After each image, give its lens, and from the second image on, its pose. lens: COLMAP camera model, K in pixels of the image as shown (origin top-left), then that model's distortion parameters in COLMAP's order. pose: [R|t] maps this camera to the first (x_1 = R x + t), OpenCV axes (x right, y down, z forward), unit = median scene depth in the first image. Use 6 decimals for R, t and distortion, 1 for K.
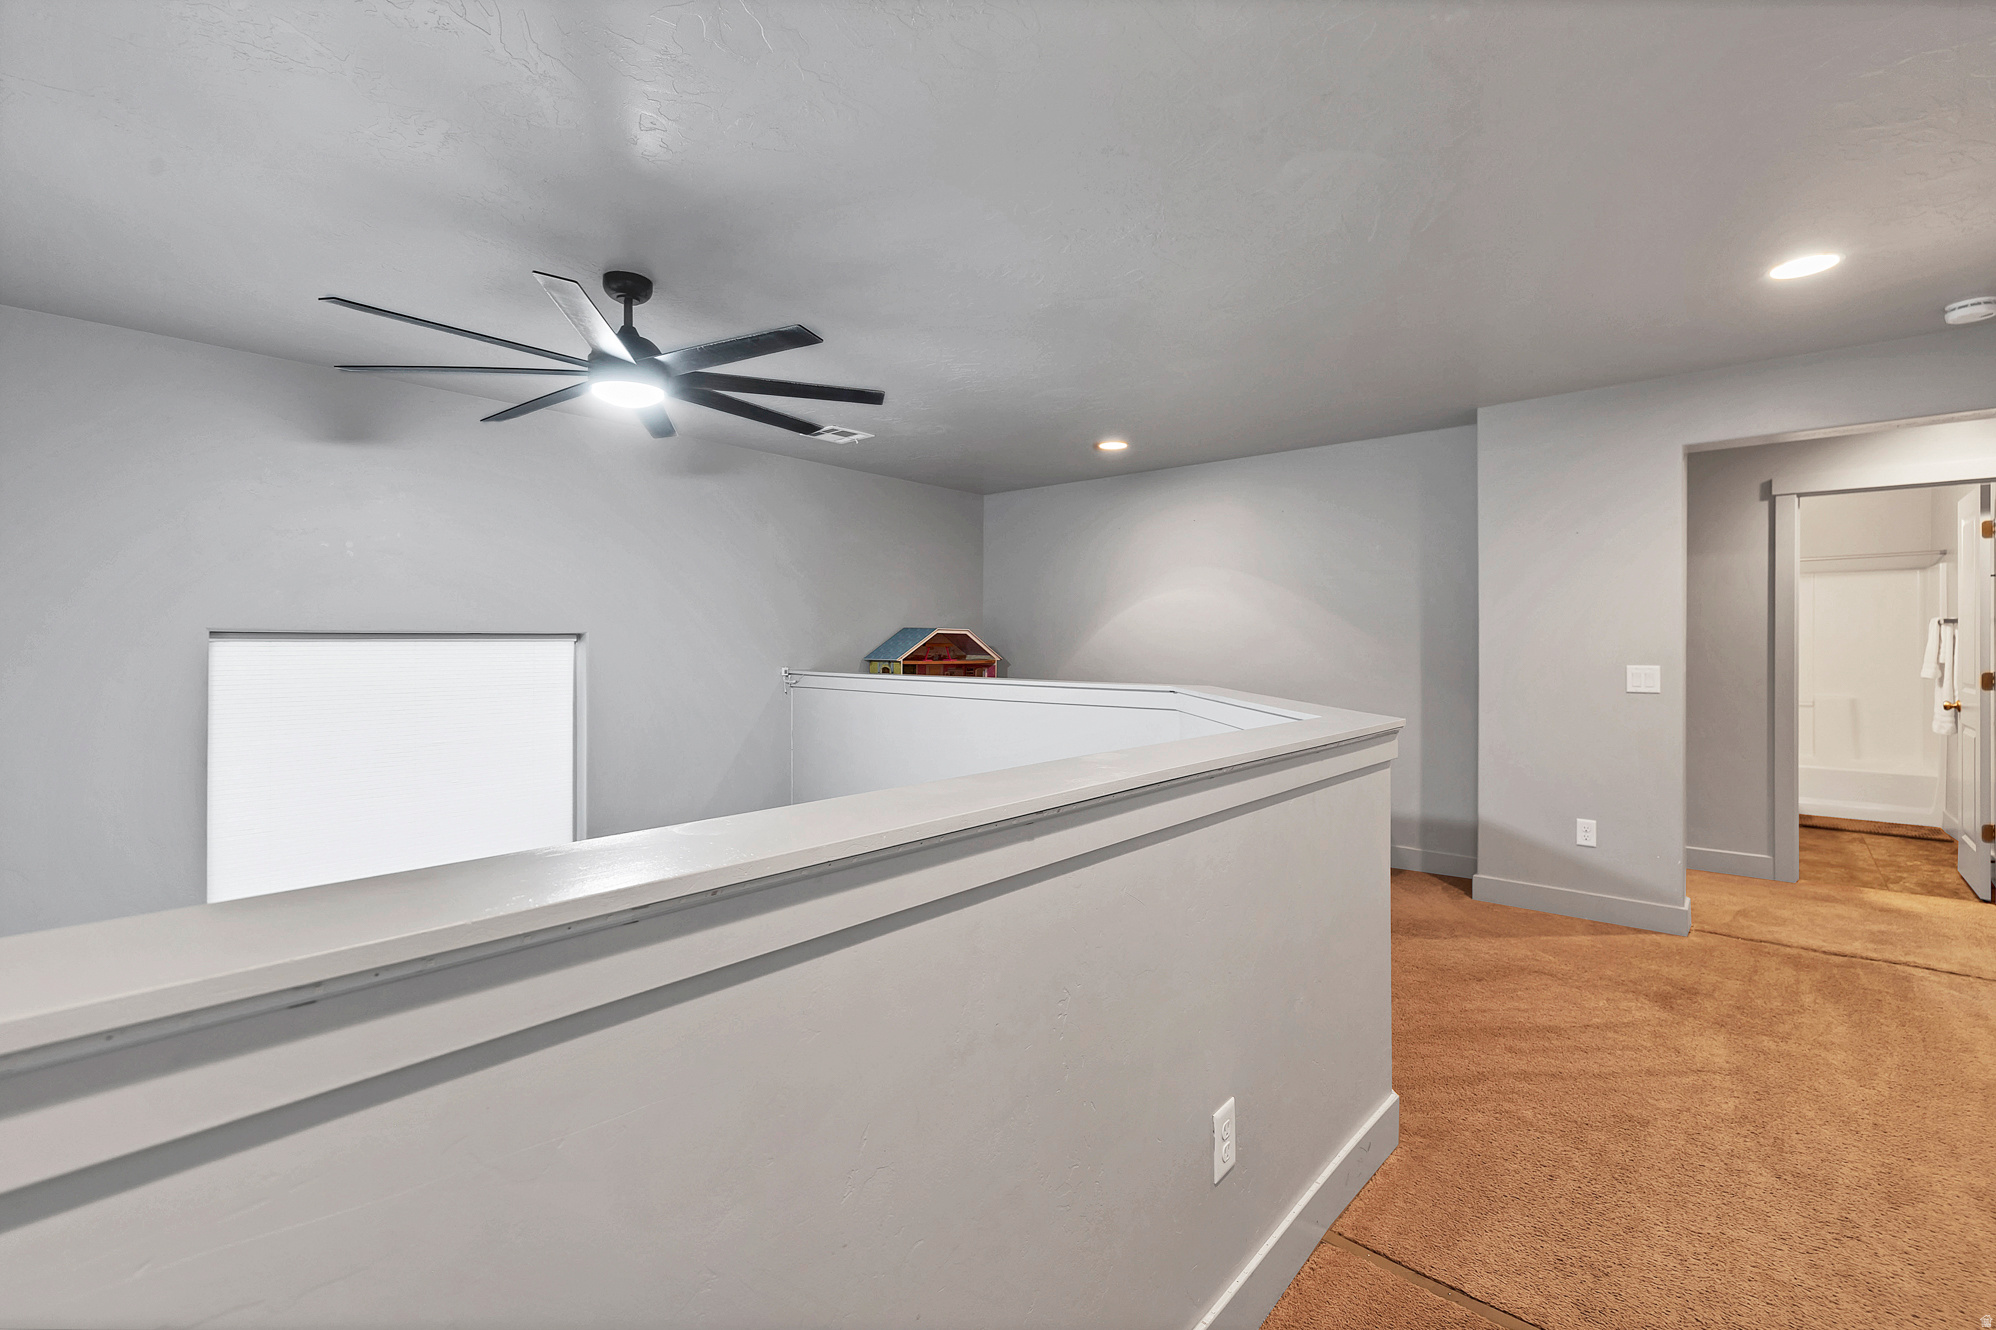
lens RADIAL K [[875.9, 0, 987.1], [0, 875.9, 672.8], [0, 0, 1]] dist [0.003461, 0.000600]
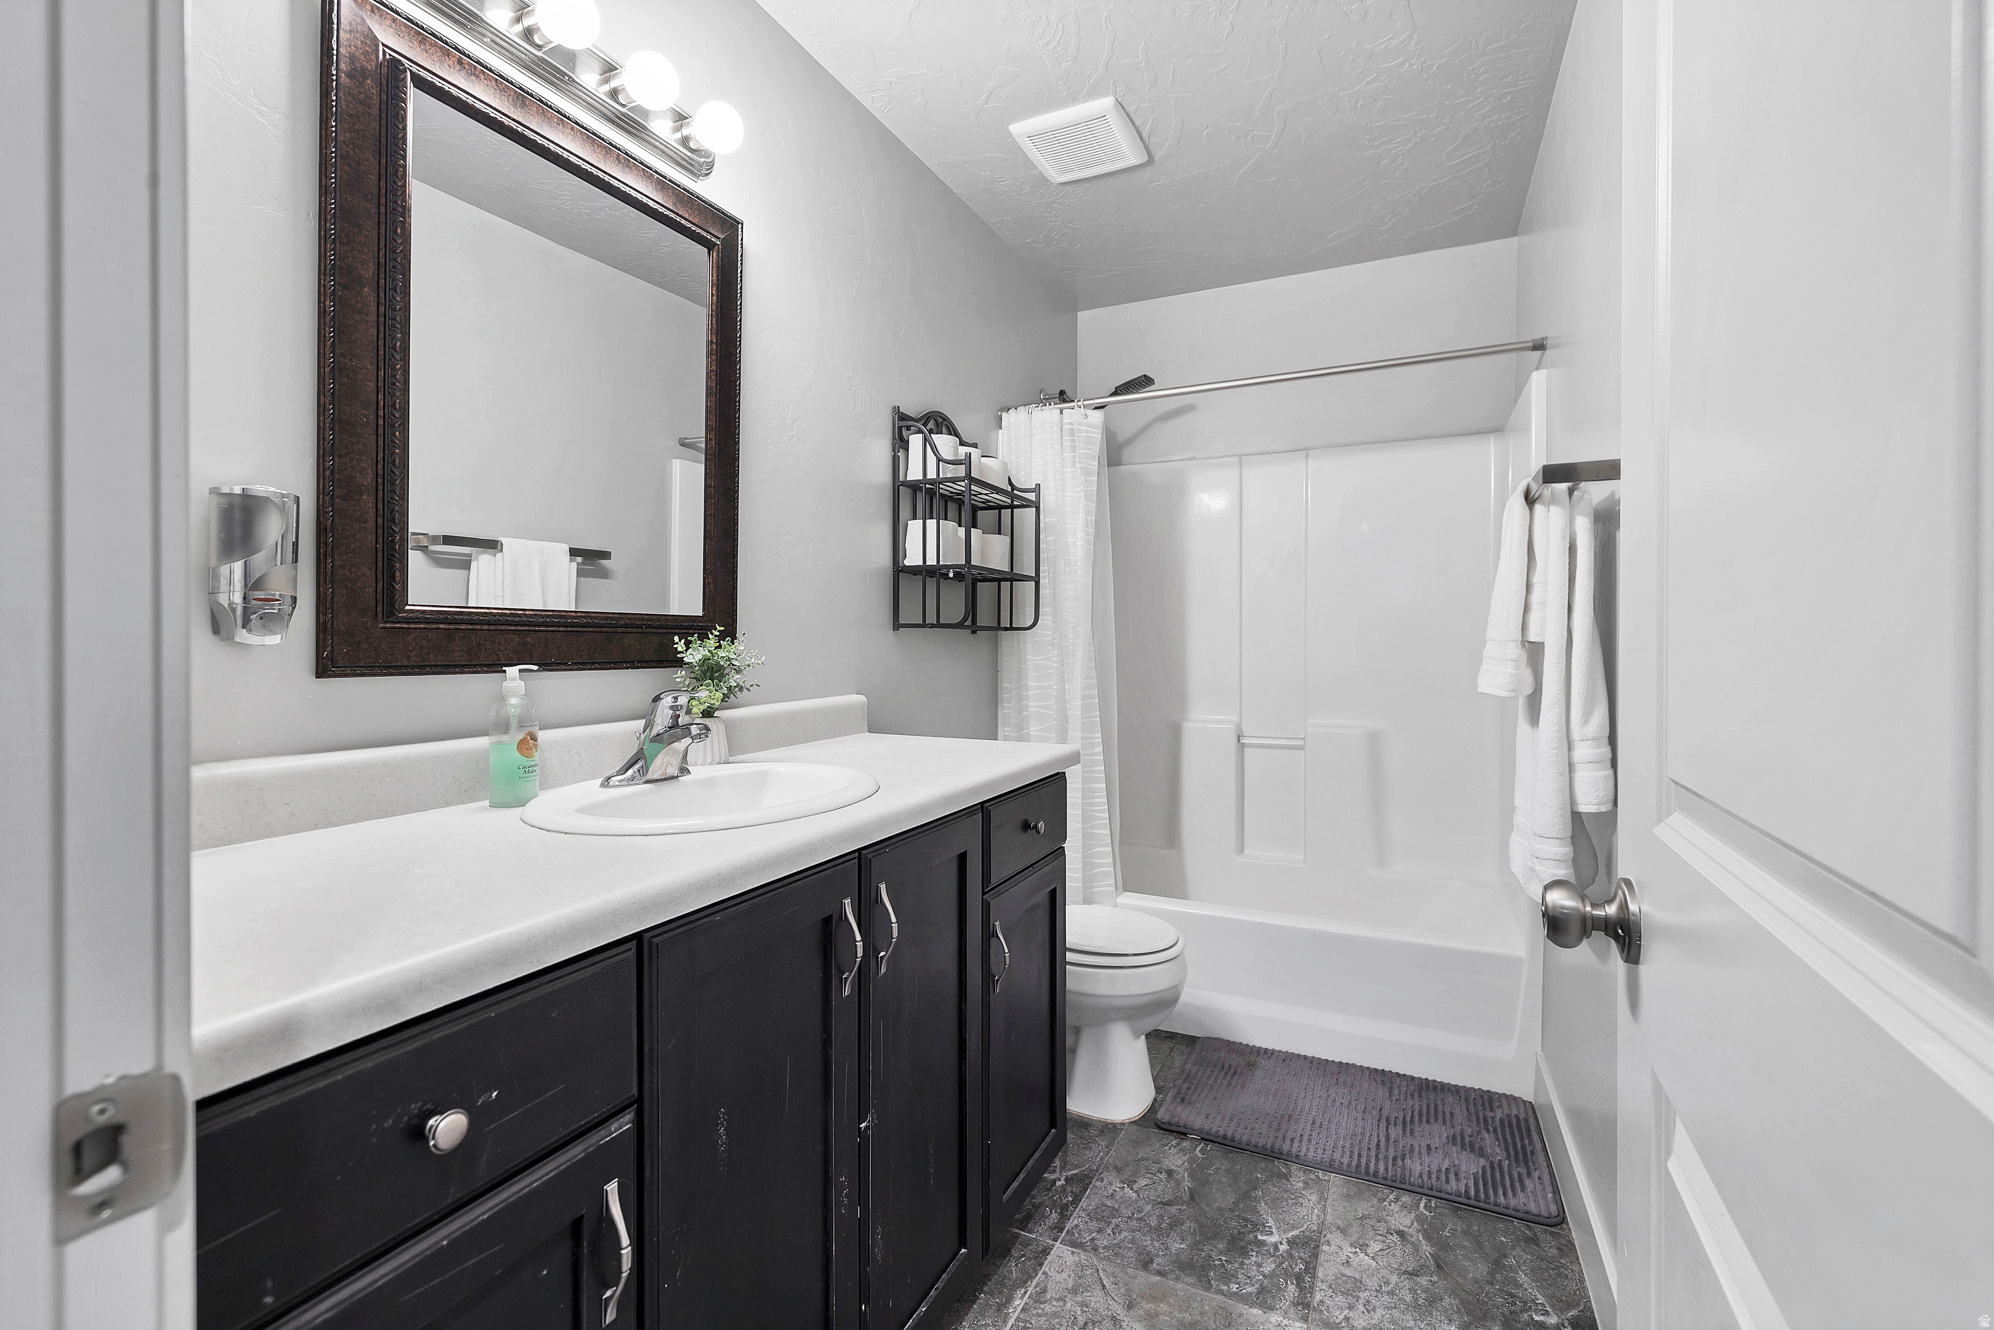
lens RADIAL K [[875.1, 0, 981.7], [0, 875.1, 668.2], [0, 0, 1]] dist [0.003461, 0.000600]
pose [[0.964480, 0.000081, 0.264157, 0.830912], [-0.000942, 0.999995, 0.003133, -0.003847], [-0.264155, -0.003270, 0.964475, 0.768343]]
